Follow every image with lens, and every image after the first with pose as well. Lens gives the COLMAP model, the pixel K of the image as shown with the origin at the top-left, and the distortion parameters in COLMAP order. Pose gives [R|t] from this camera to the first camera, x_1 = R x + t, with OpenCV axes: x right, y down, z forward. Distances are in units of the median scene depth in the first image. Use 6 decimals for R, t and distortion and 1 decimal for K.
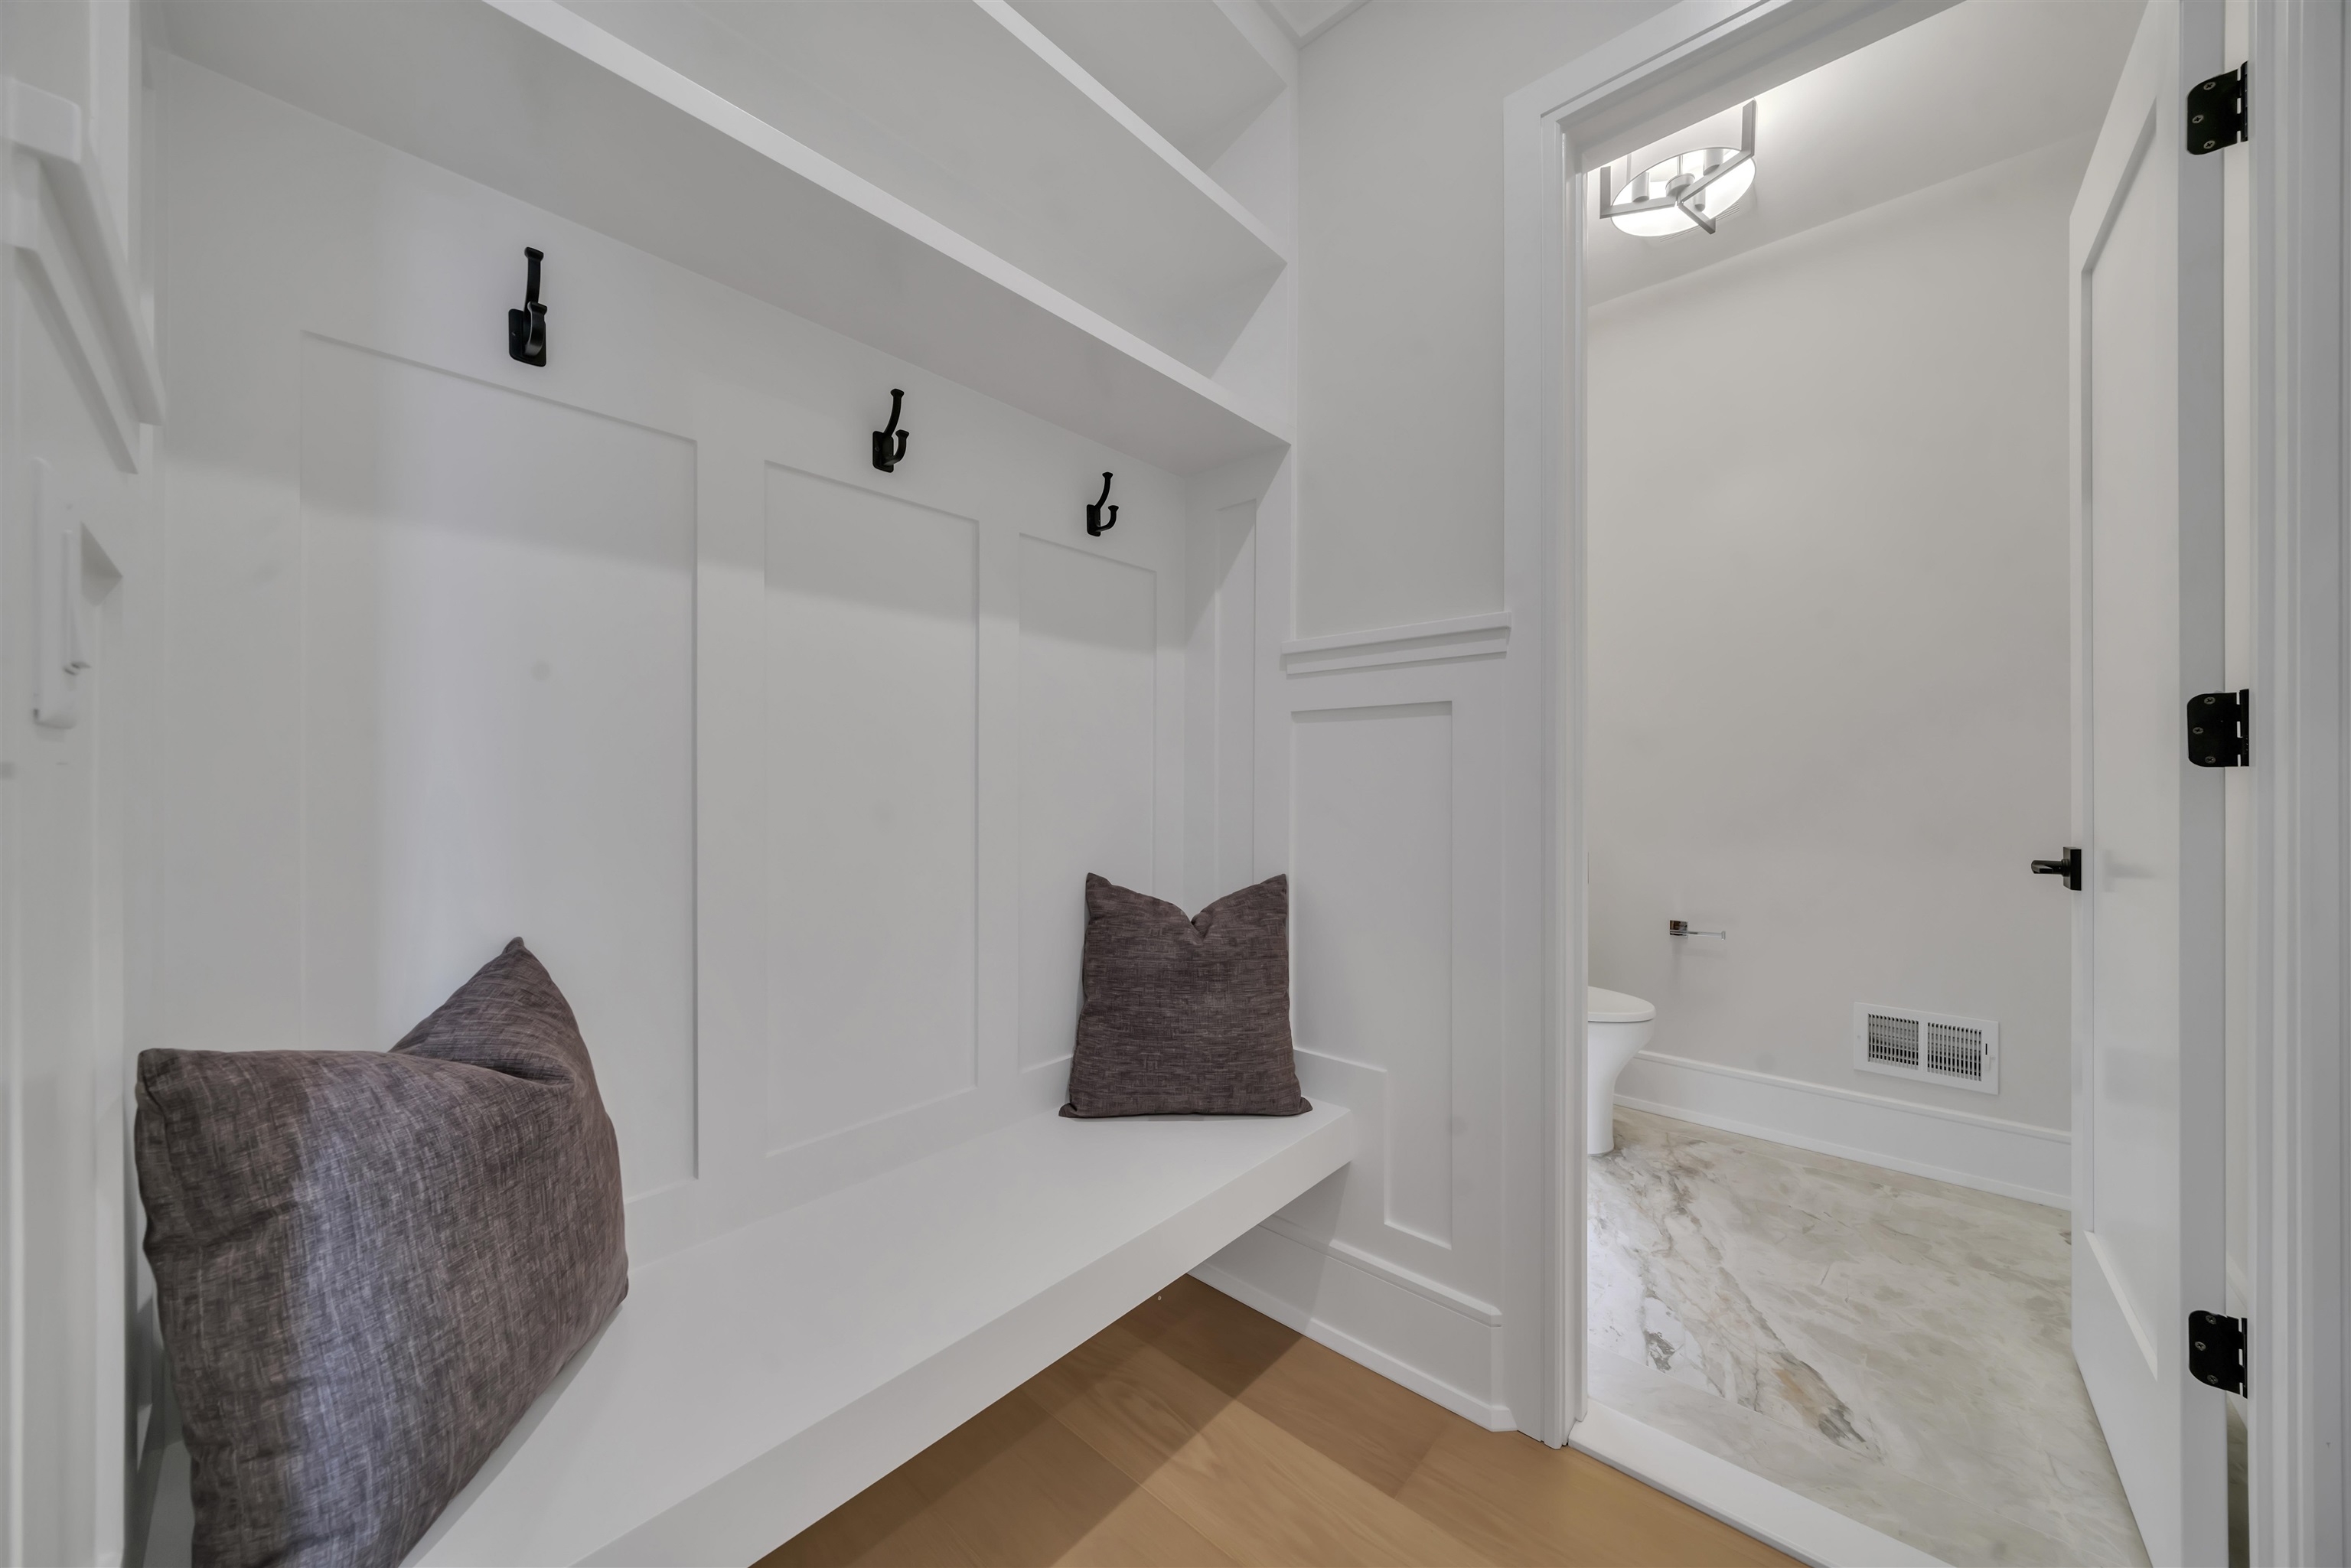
lens RADIAL K [[804.3, 0, 1184.6], [0, 804.3, 772.3], [0, 0, 1]] dist [-0.000727, -0.000053]
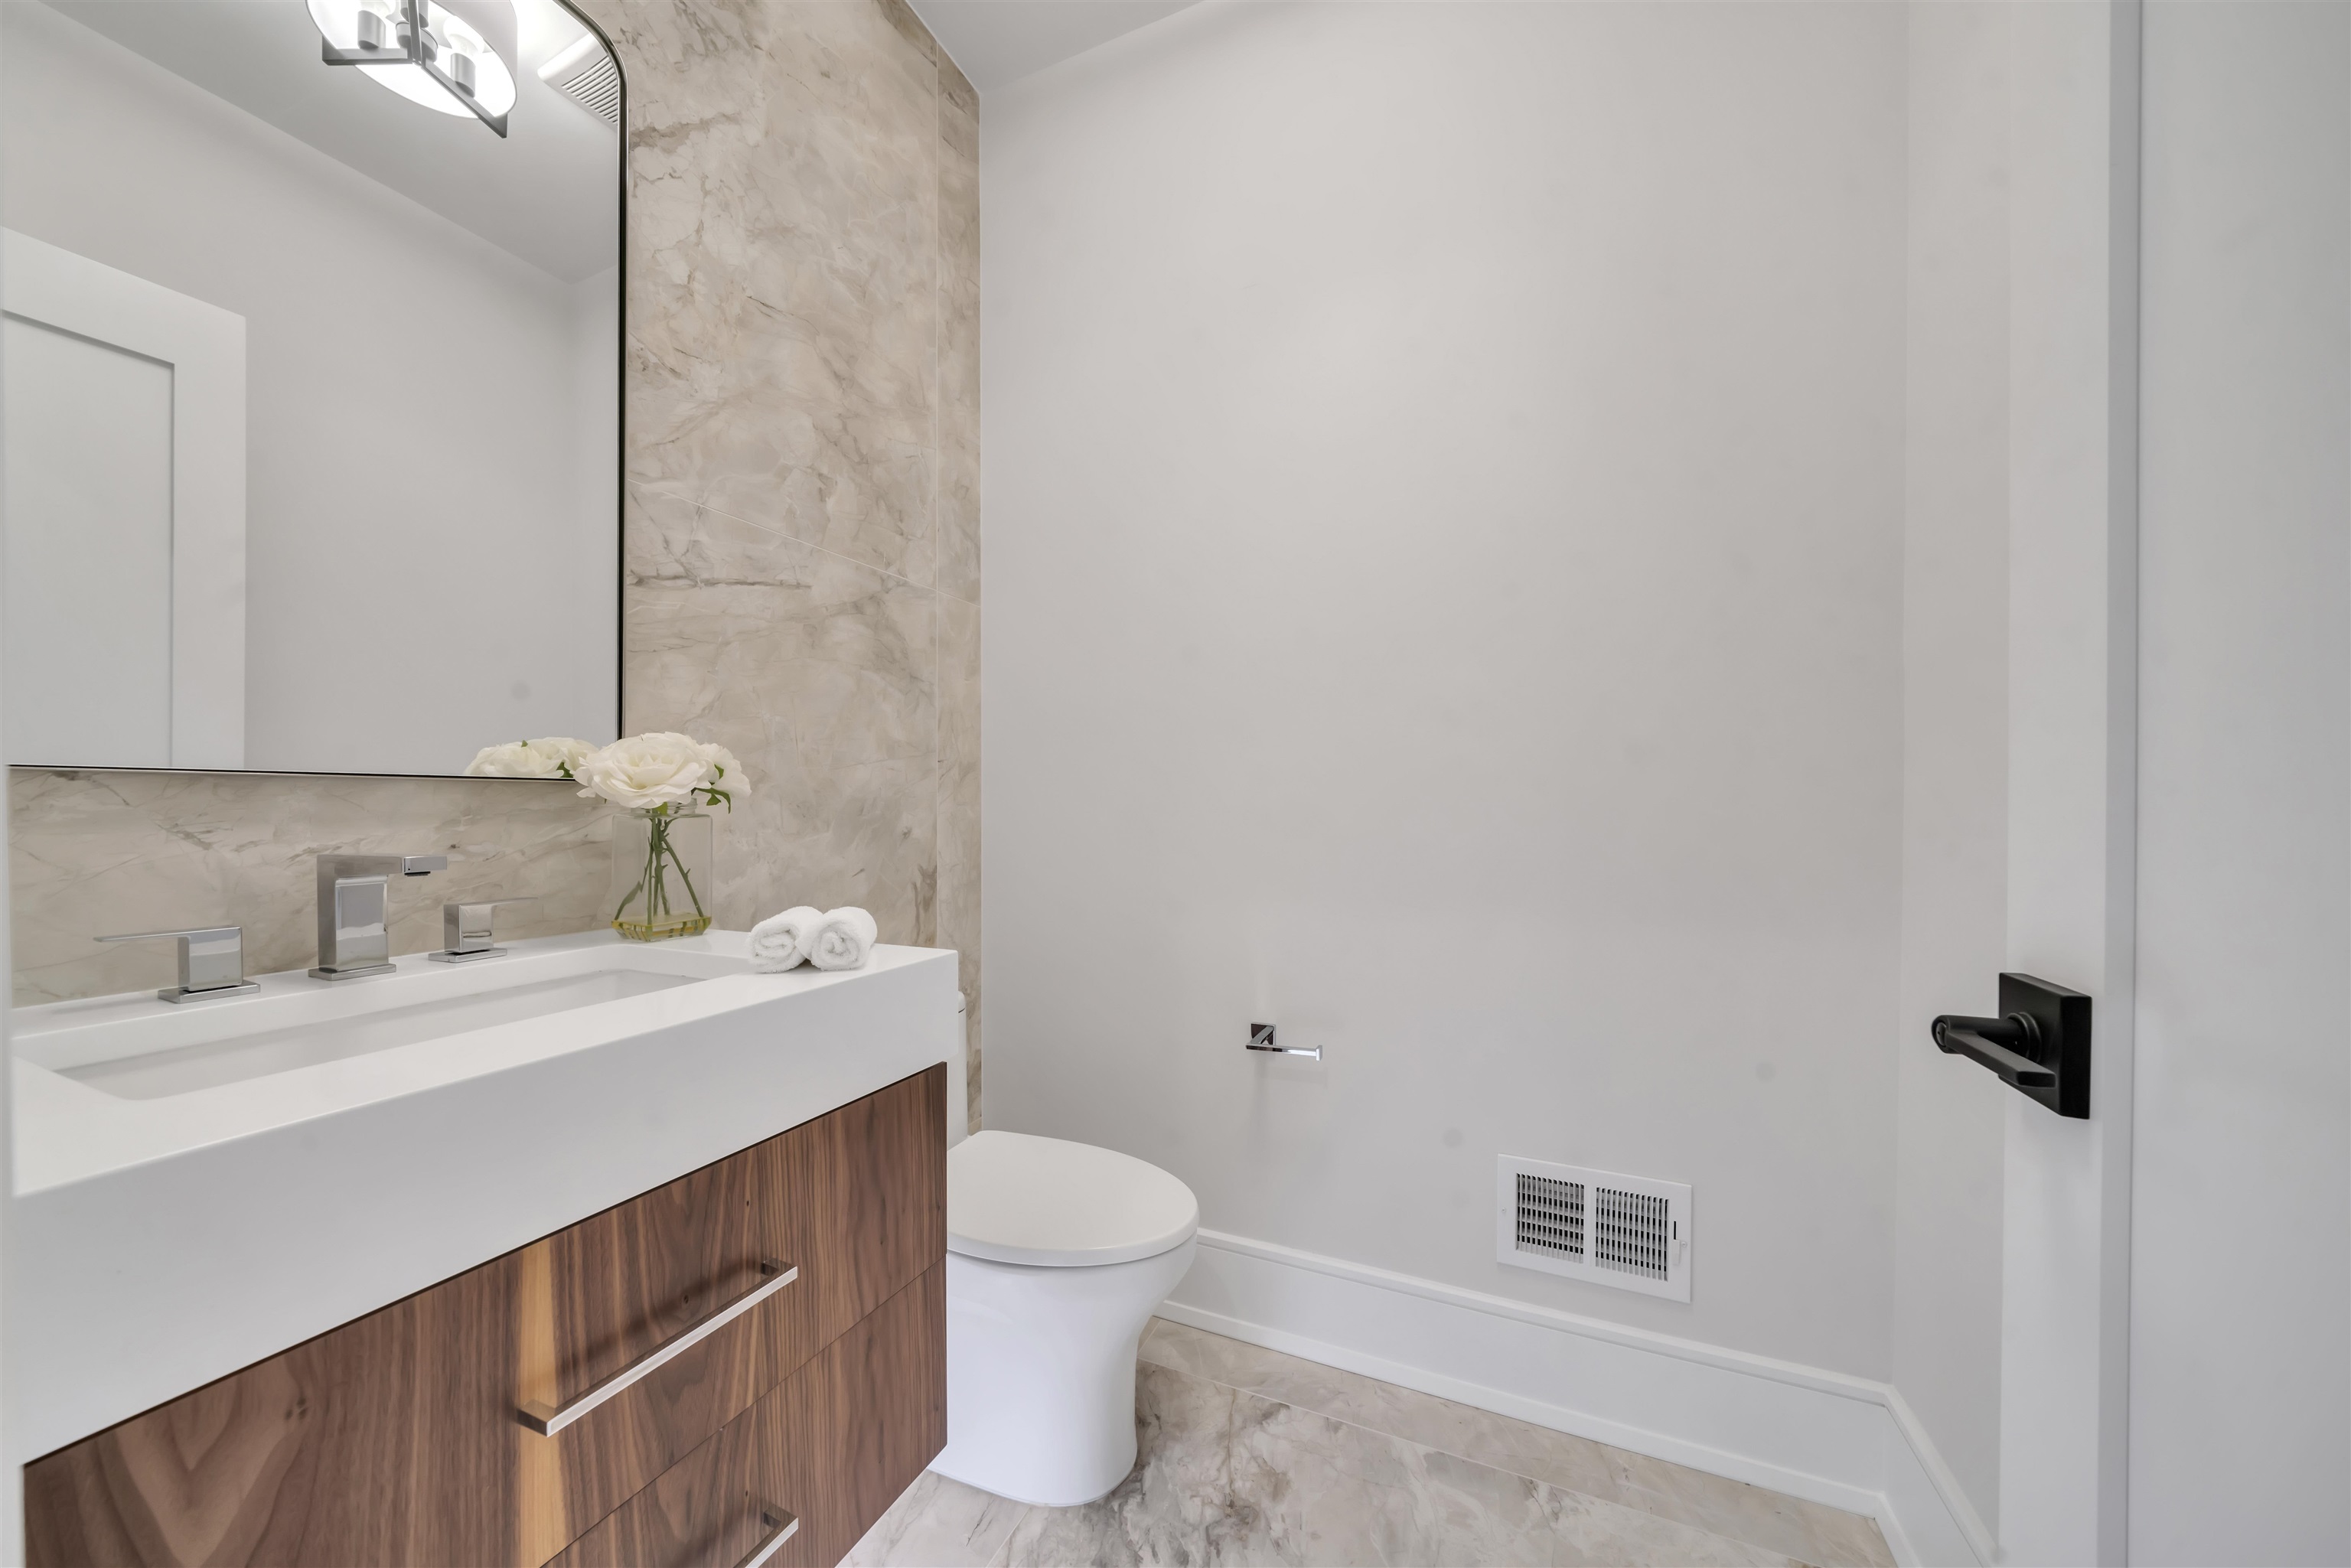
lens RADIAL K [[804.3, 0, 1165.6], [0, 804.3, 804.3], [0, 0, 1]] dist [-0.000727, -0.000053]
pose [[0.952854, 0.001222, 0.303426, 0.414459], [-0.004946, 0.999922, 0.011506, 0.009041], [-0.303388, -0.012465, 0.952786, 0.508713]]
